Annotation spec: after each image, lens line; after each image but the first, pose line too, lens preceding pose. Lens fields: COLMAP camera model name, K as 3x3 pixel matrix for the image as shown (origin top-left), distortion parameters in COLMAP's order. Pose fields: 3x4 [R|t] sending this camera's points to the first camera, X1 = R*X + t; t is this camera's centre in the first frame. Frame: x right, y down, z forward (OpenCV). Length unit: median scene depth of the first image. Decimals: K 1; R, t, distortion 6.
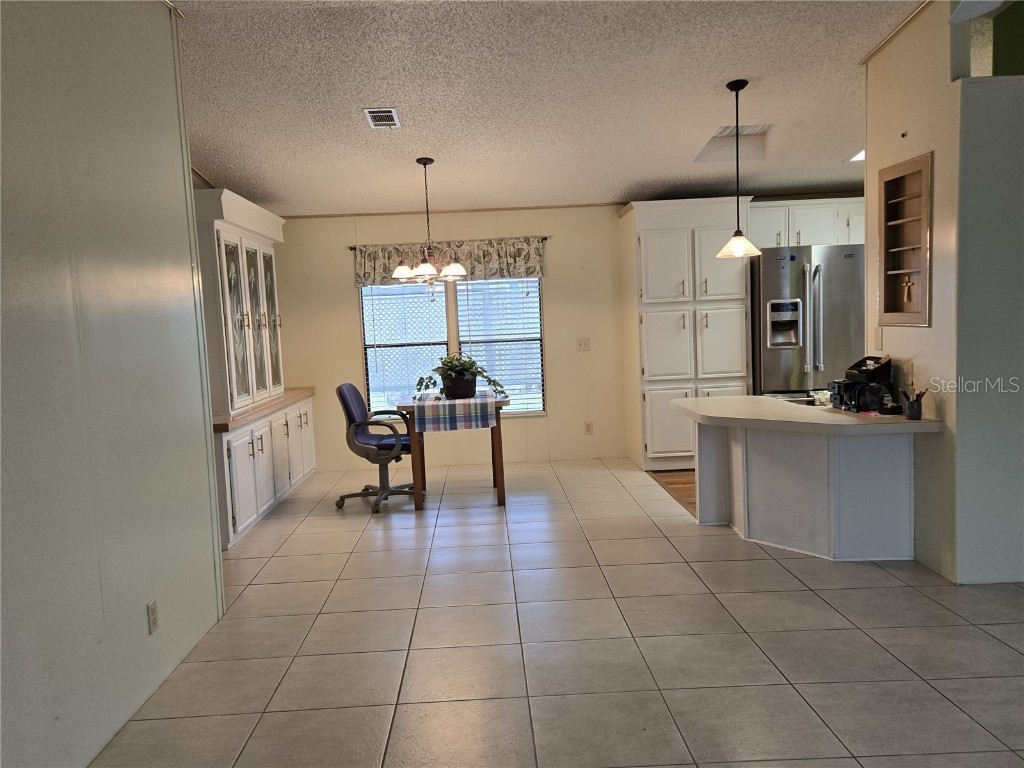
lens RADIAL K [[783.2, 0, 493.1], [0, 783.2, 382.1], [0, 0, 1]] dist [0.074880, -0.050500]
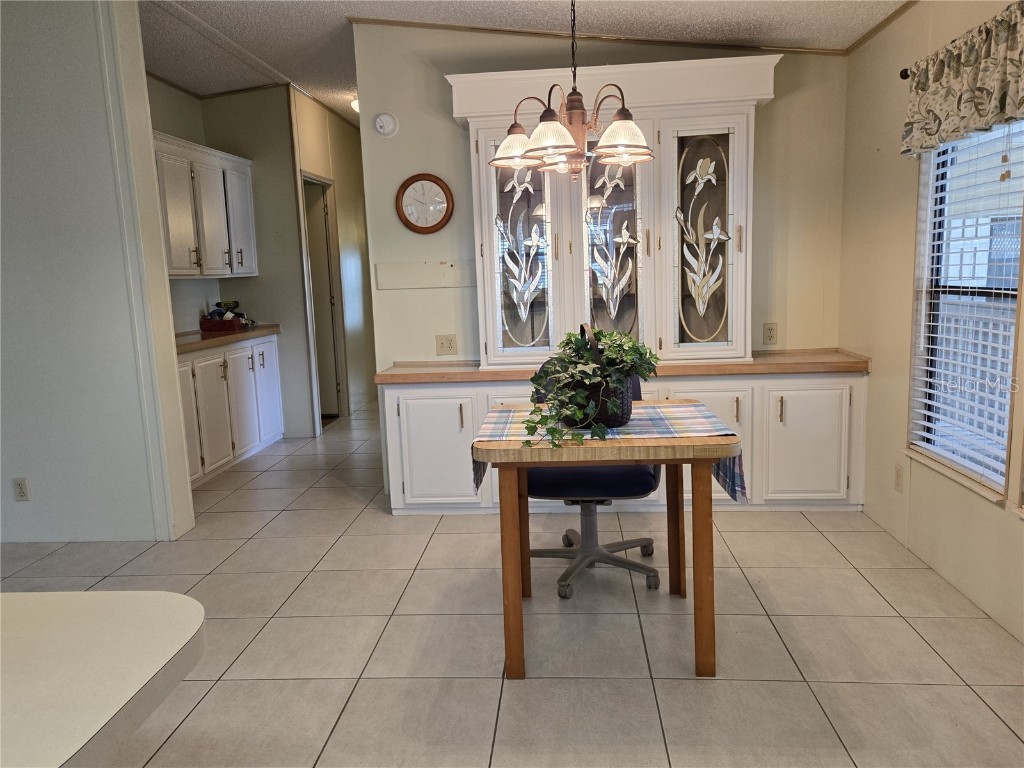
lens RADIAL K [[811.9, 0, 506.3], [0, 811.9, 393.9], [0, 0, 1]] dist [0.085520, 0.001716]
pose [[-0.103297, 0.206871, -0.972900, 0.405601], [-0.034533, 0.976797, 0.211366, -0.094039], [0.994051, 0.055431, -0.093757, 0.947367]]
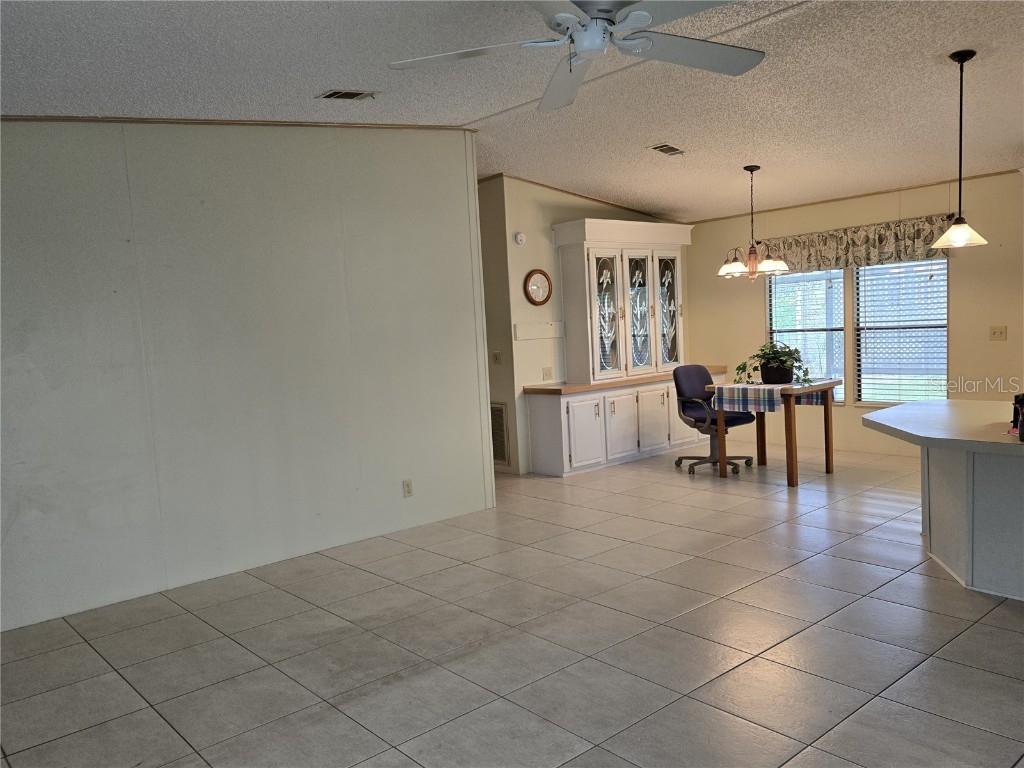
lens RADIAL K [[783.2, 0, 505.5], [0, 783.2, 393.1], [0, 0, 1]] dist [0.074880, -0.050500]
pose [[0.648137, 0.078088, -0.757509, 0.514955], [-0.036811, 0.996779, 0.071257, -0.028708], [0.760633, -0.018299, 0.648924, 0.005878]]
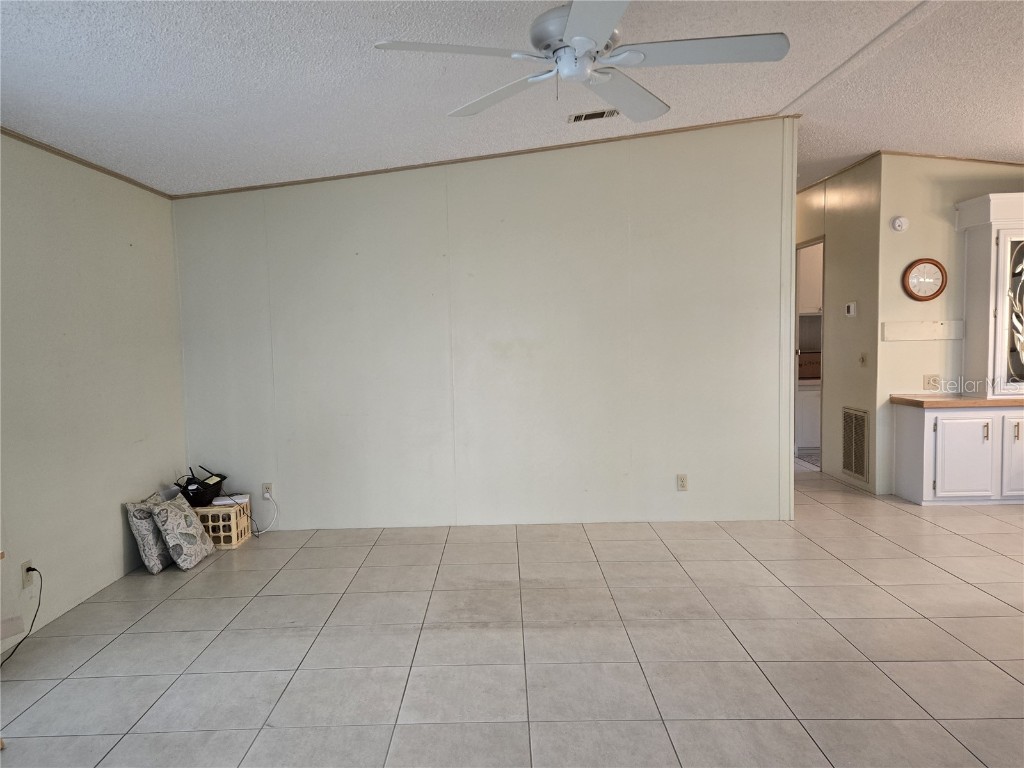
lens RADIAL K [[783.2, 0, 506.0], [0, 783.2, 396.1], [0, 0, 1]] dist [0.074880, -0.050500]
pose [[-0.013449, 0.127940, -0.991691, 0.671315], [-0.054509, 0.990212, 0.128489, -0.059014], [0.998423, 0.055785, -0.006343, 0.287676]]
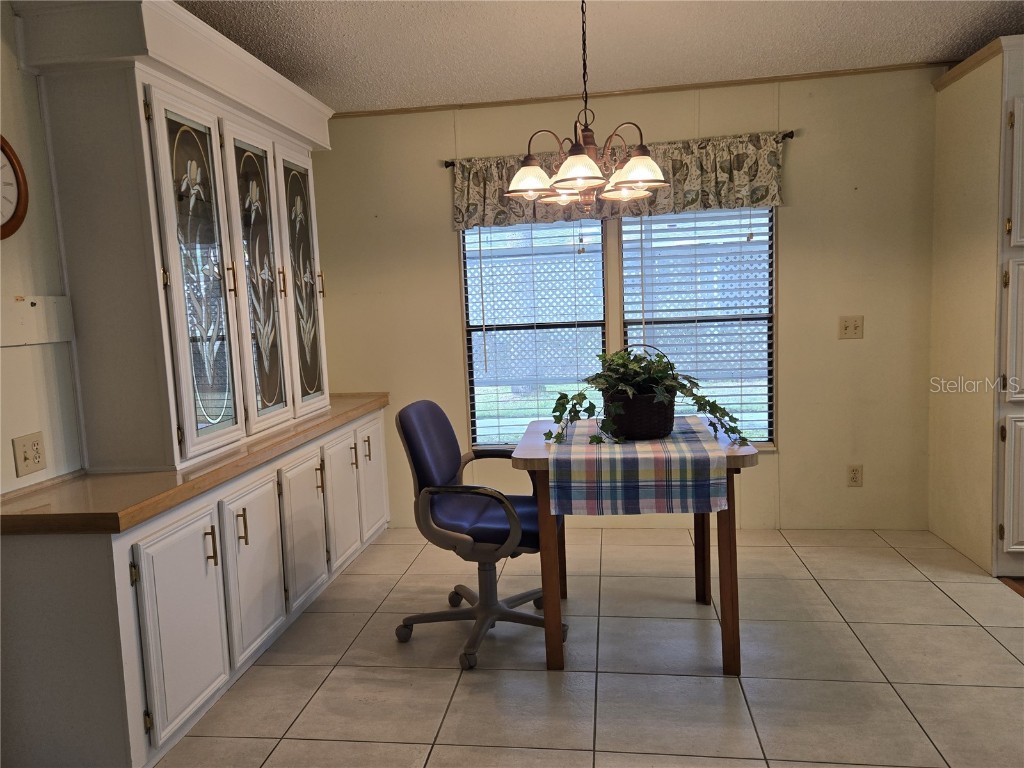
lens RADIAL K [[783.2, 0, 496.0], [0, 783.2, 391.4], [0, 0, 1]] dist [0.074880, -0.050500]
pose [[0.987035, 0.021439, -0.159066, -0.051001], [-0.014659, 0.998938, 0.043678, -0.027449], [0.159834, -0.040780, 0.986301, 0.469545]]
